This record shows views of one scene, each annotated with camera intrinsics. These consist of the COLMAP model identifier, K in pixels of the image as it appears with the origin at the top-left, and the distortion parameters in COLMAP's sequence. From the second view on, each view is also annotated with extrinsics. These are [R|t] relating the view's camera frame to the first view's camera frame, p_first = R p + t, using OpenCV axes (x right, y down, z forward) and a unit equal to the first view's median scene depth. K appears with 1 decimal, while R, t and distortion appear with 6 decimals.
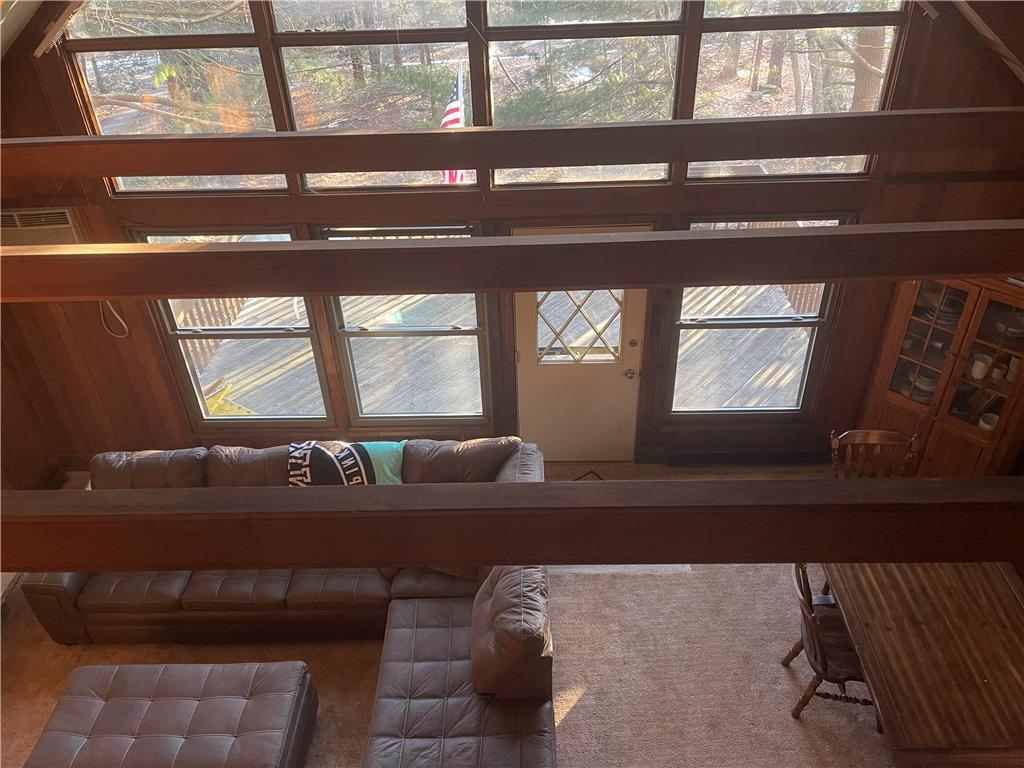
lens RADIAL K [[786.7, 0, 512.0], [0, 786.7, 384.0], [0, 0, 1]] dist [0.069228, -0.083836]
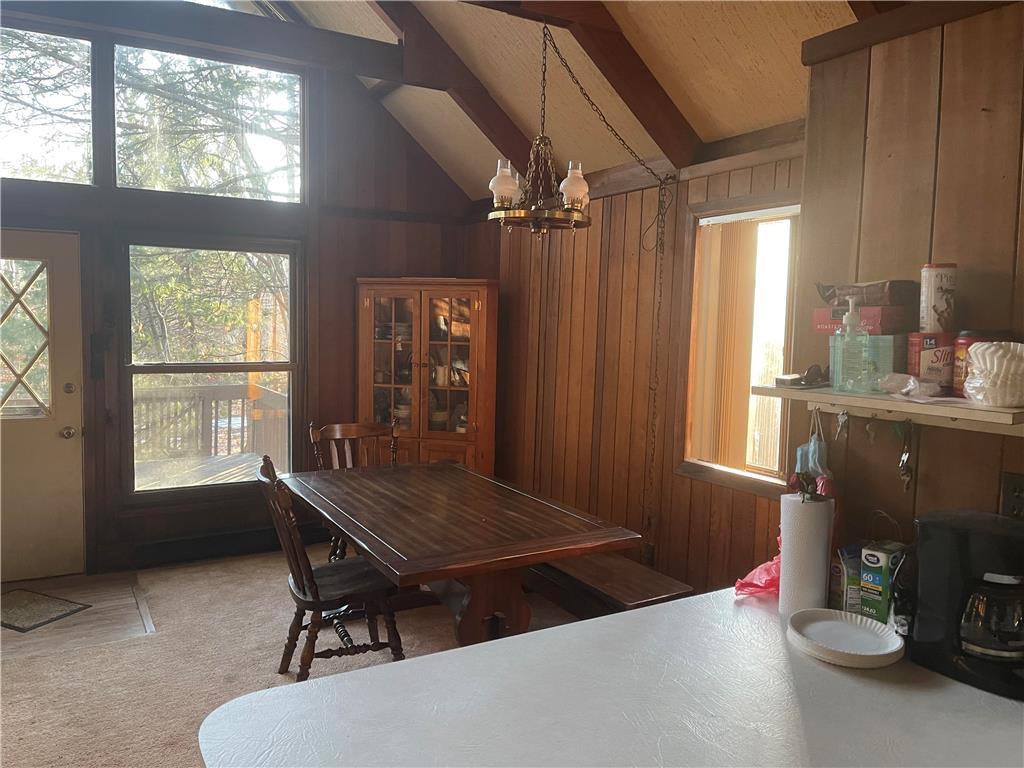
lens RADIAL K [[786.7, 0, 512.0], [0, 786.7, 384.0], [0, 0, 1]] dist [0.069228, -0.083836]
pose [[0.853301, 0.006964, 0.521372, 0.114163], [0.258659, 0.862552, -0.434856, 0.416938], [-0.452739, 0.505921, 0.734215, 0.185497]]
